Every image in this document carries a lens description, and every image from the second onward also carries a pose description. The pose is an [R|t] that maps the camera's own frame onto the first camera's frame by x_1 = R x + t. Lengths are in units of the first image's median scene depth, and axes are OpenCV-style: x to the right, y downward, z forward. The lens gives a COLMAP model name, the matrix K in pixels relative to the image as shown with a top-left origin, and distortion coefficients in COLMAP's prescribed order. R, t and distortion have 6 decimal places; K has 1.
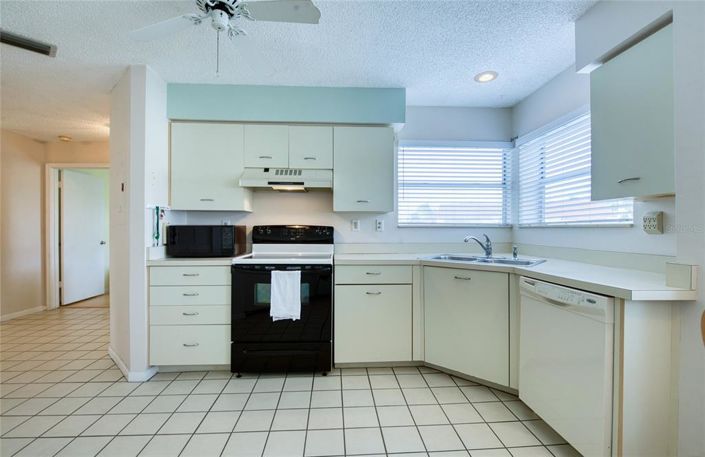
lens RADIAL K [[304.2, 0, 346.3], [0, 304.2, 229.4], [0, 0, 1]] dist [-0.008084, -0.000935]
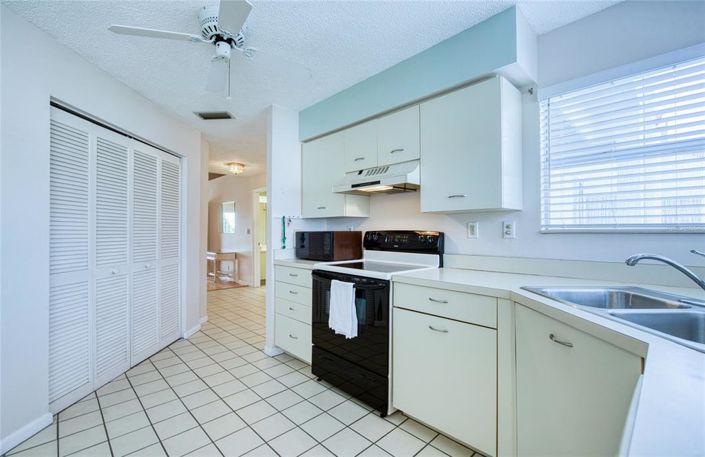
lens RADIAL K [[304.2, 0, 351.5], [0, 304.2, 230.9], [0, 0, 1]] dist [-0.008084, -0.000935]
pose [[0.663057, -0.004717, -0.748554, 0.438763], [-0.000243, 0.999979, -0.006517, -0.007819], [0.748569, 0.004503, 0.663042, 0.366607]]
